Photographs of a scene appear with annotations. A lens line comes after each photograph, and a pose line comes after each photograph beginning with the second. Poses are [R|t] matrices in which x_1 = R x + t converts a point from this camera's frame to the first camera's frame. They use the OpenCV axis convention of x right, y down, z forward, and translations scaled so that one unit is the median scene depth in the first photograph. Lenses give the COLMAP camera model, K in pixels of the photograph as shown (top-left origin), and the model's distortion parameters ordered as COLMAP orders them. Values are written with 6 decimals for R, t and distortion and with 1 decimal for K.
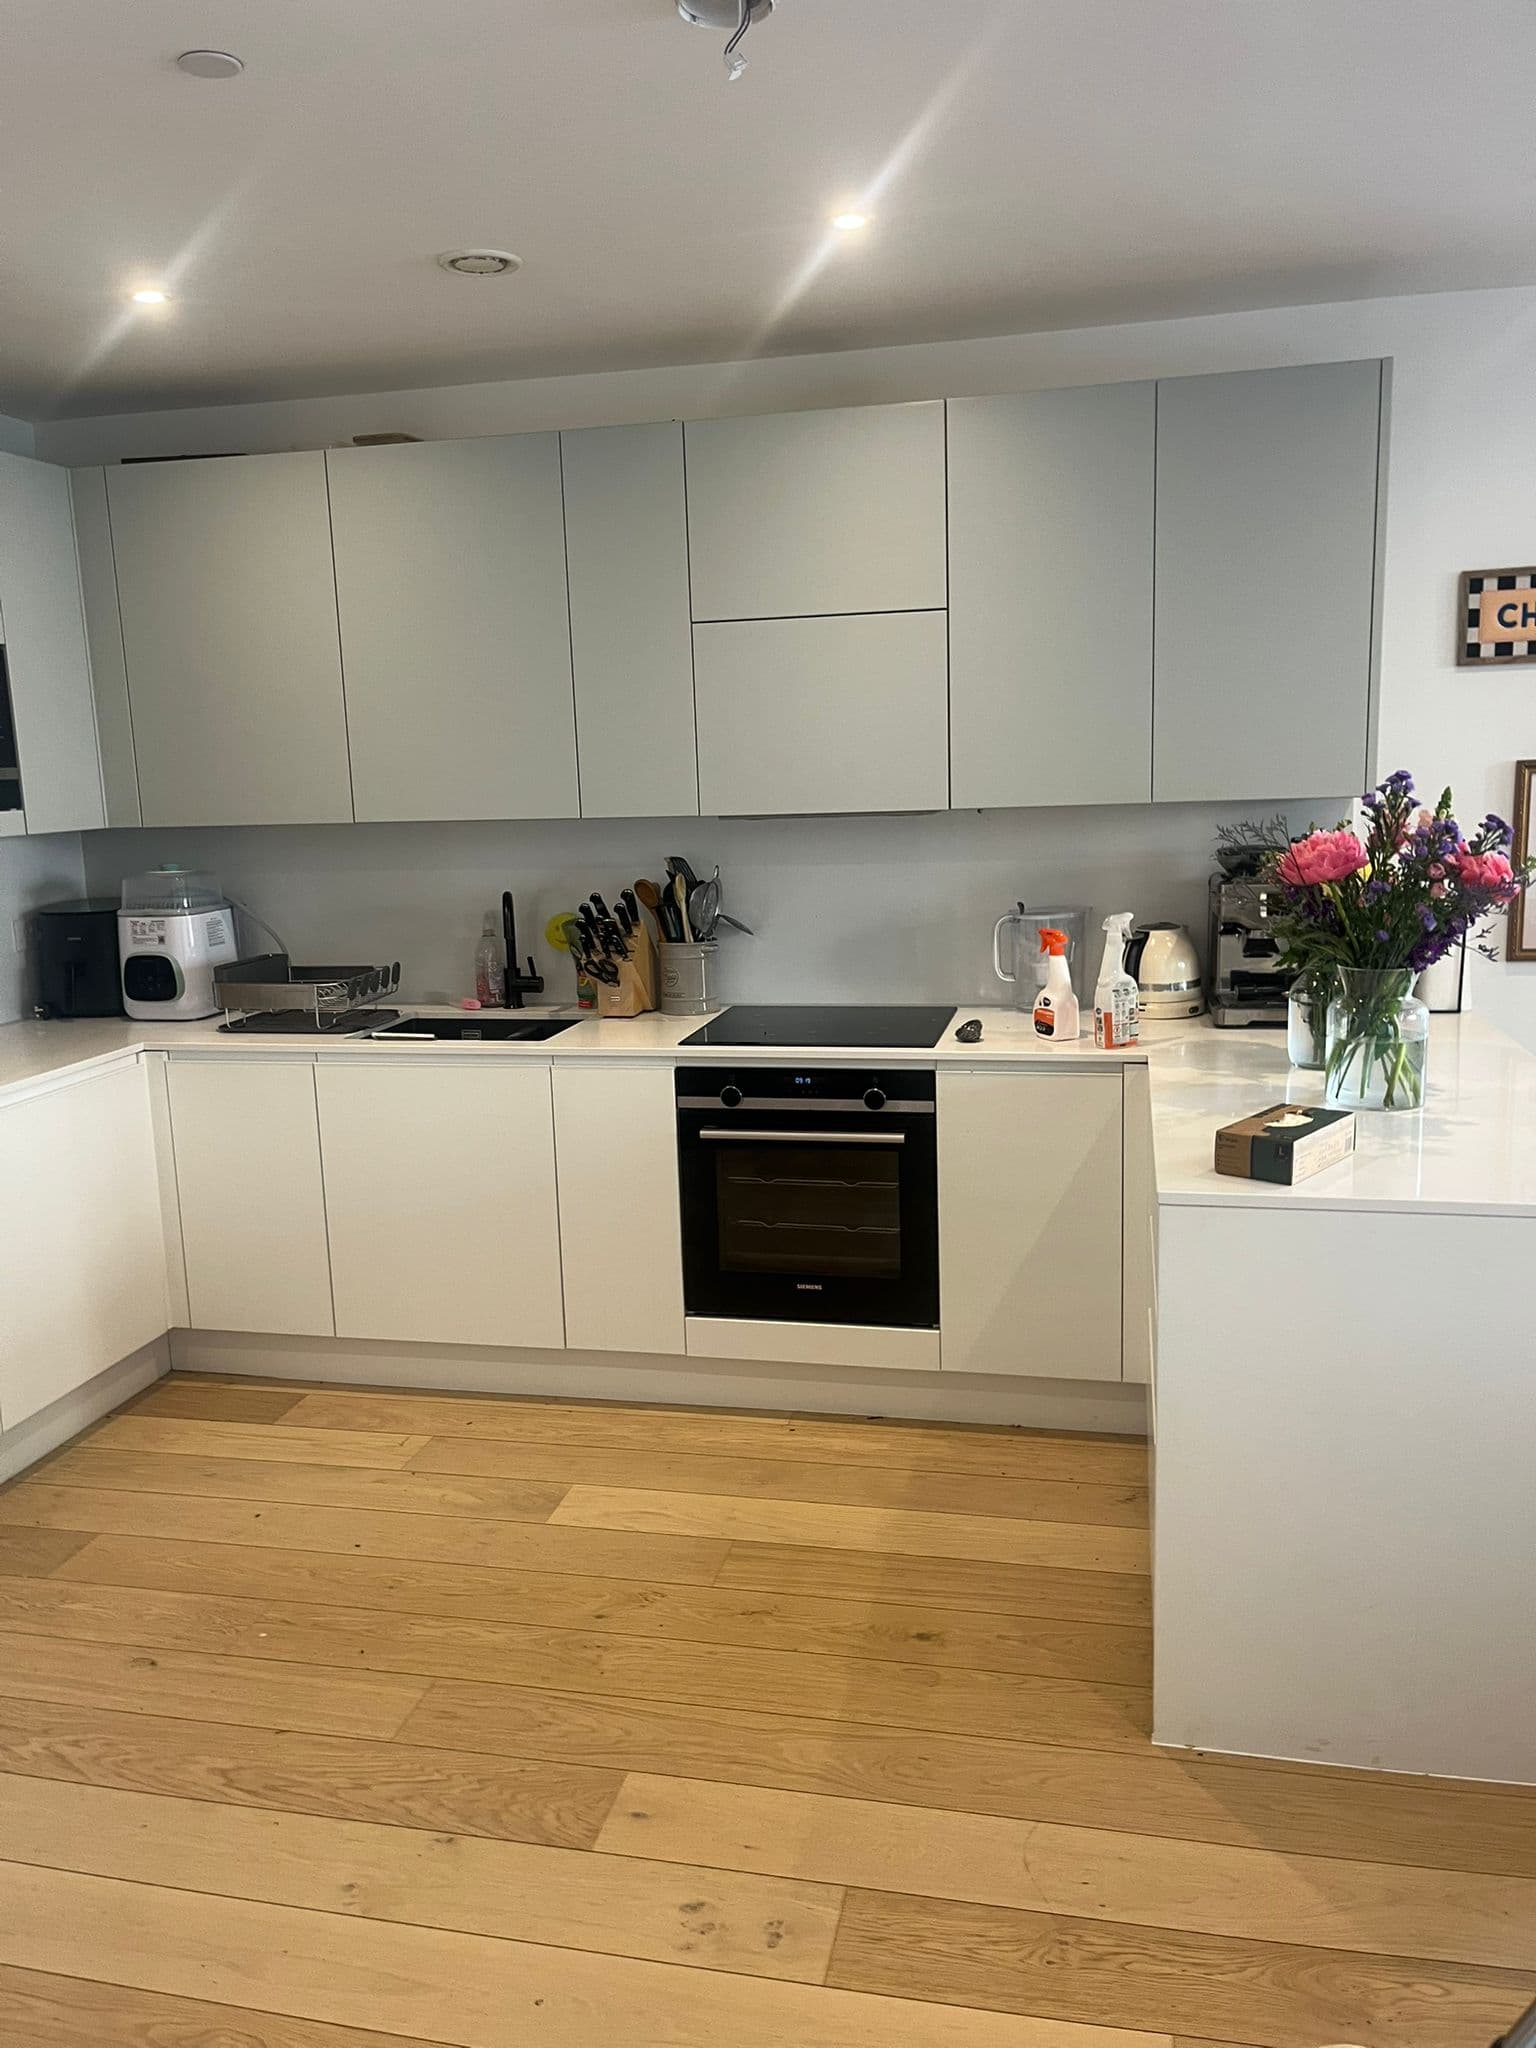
lens RADIAL K [[1580.8, 0, 780.4], [0, 1580.8, 1017.2], [0, 0, 1]] dist [0.051738, -0.073313]
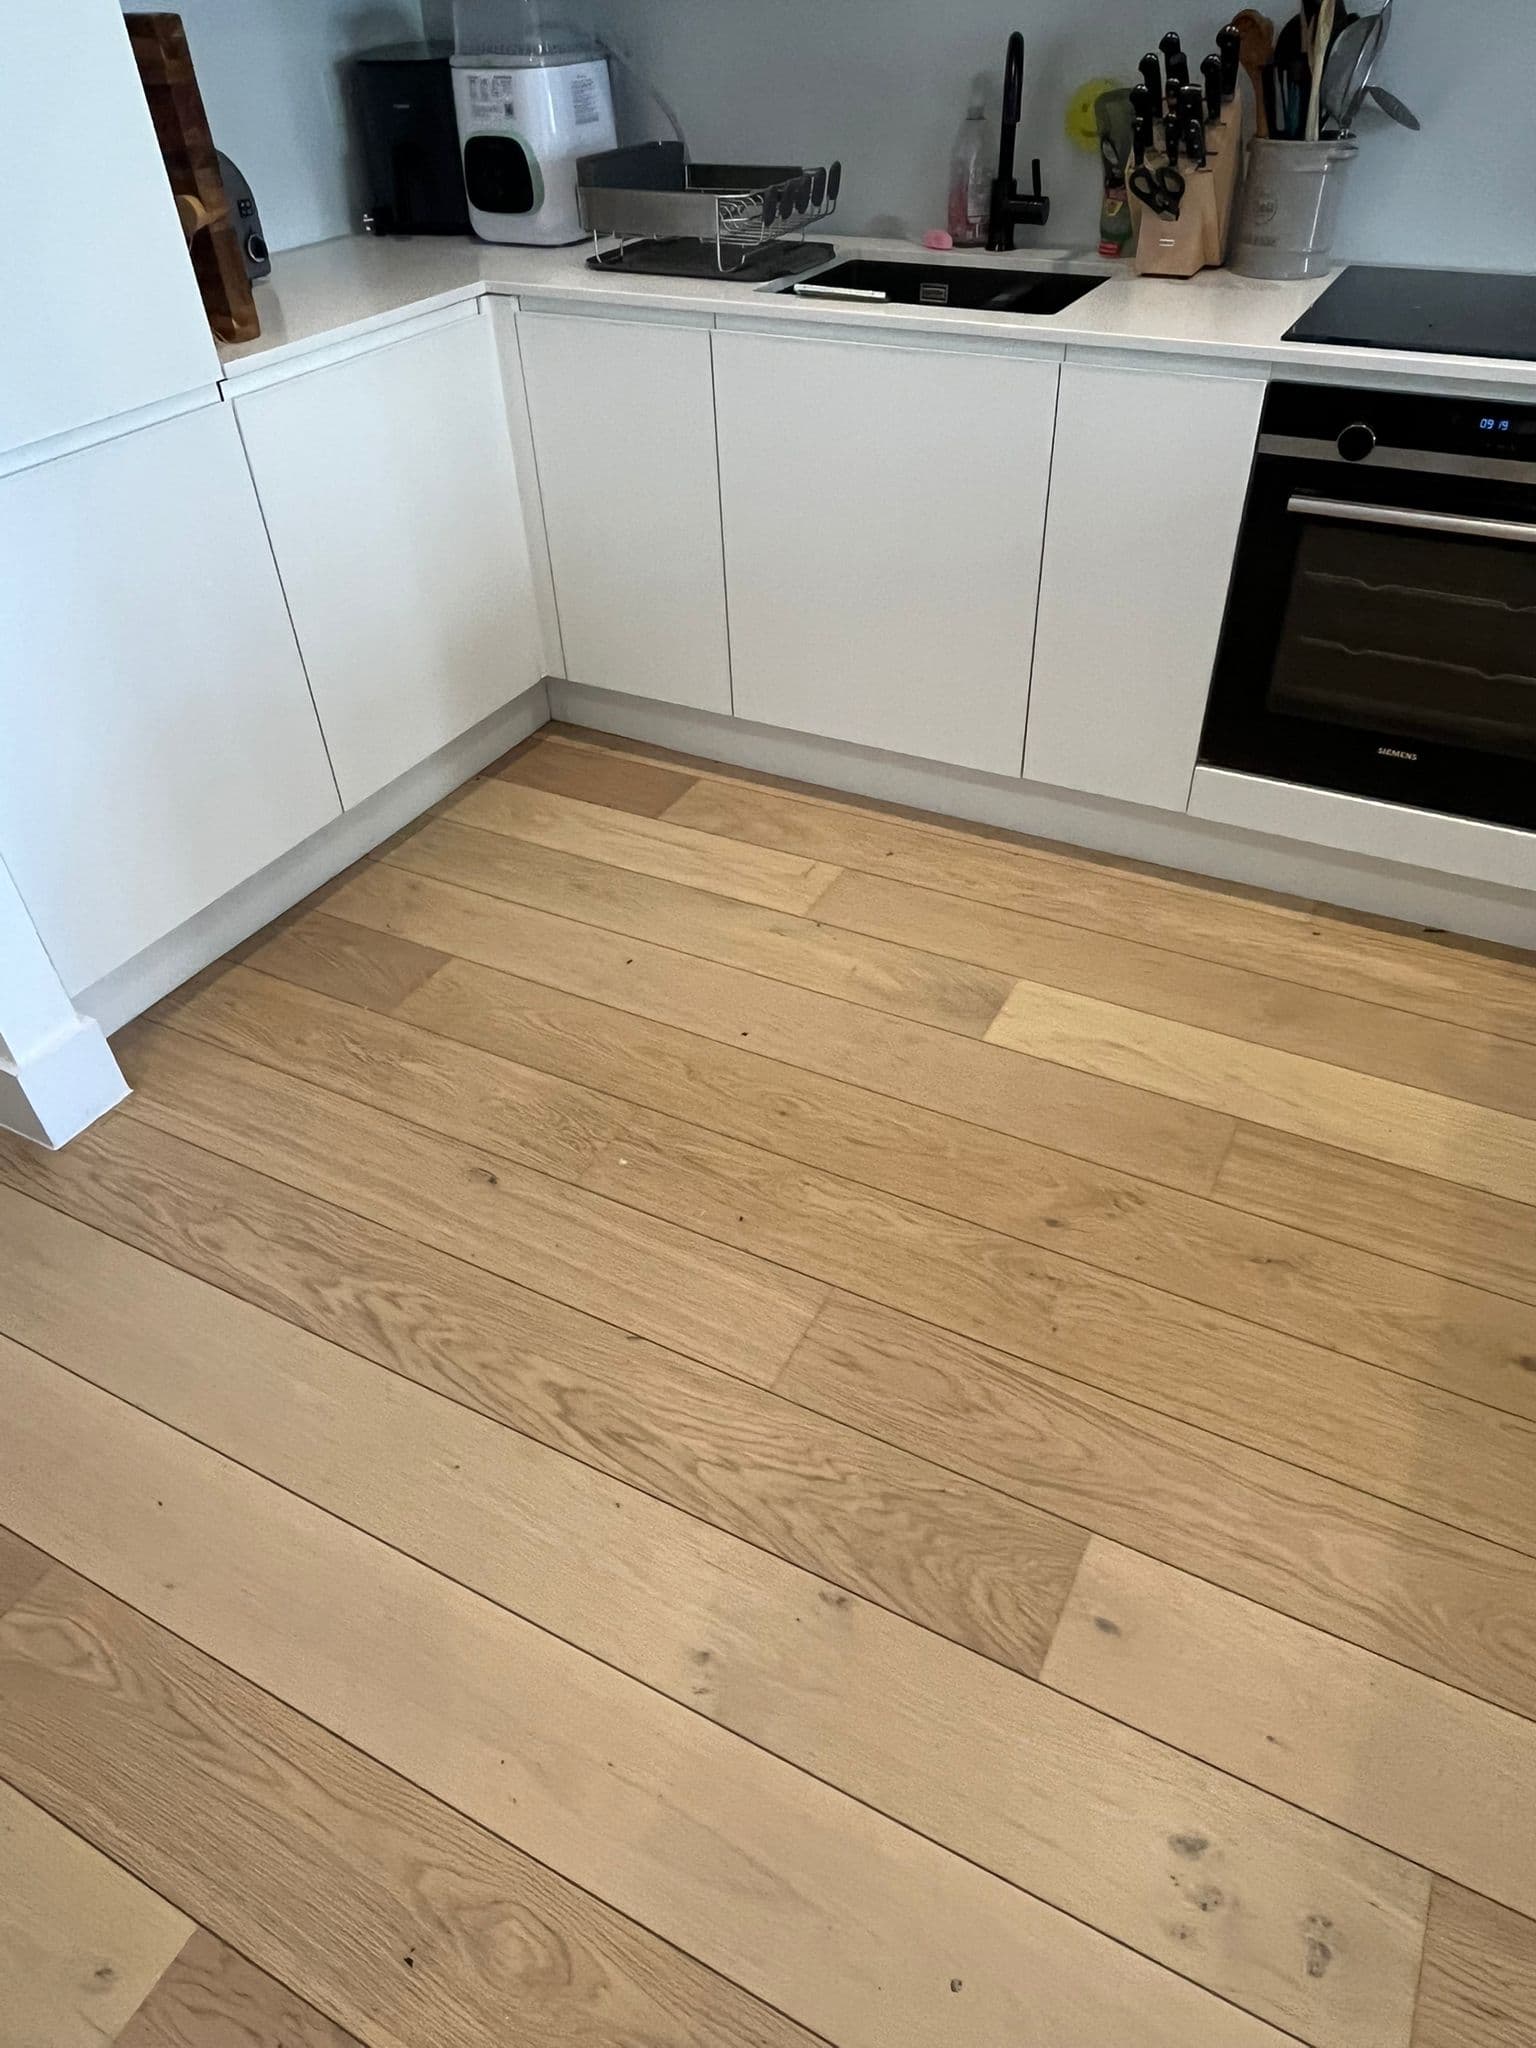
lens RADIAL K [[1322.2, 0, 786.9], [0, 1322.2, 1025.3], [0, 0, 1]] dist [-0.002232, 0.004068]
pose [[0.964634, 0.170533, -0.200999, -0.101659], [-0.044892, 0.857673, 0.512231, -0.008114], [0.259744, -0.485093, 0.834996, 0.408133]]
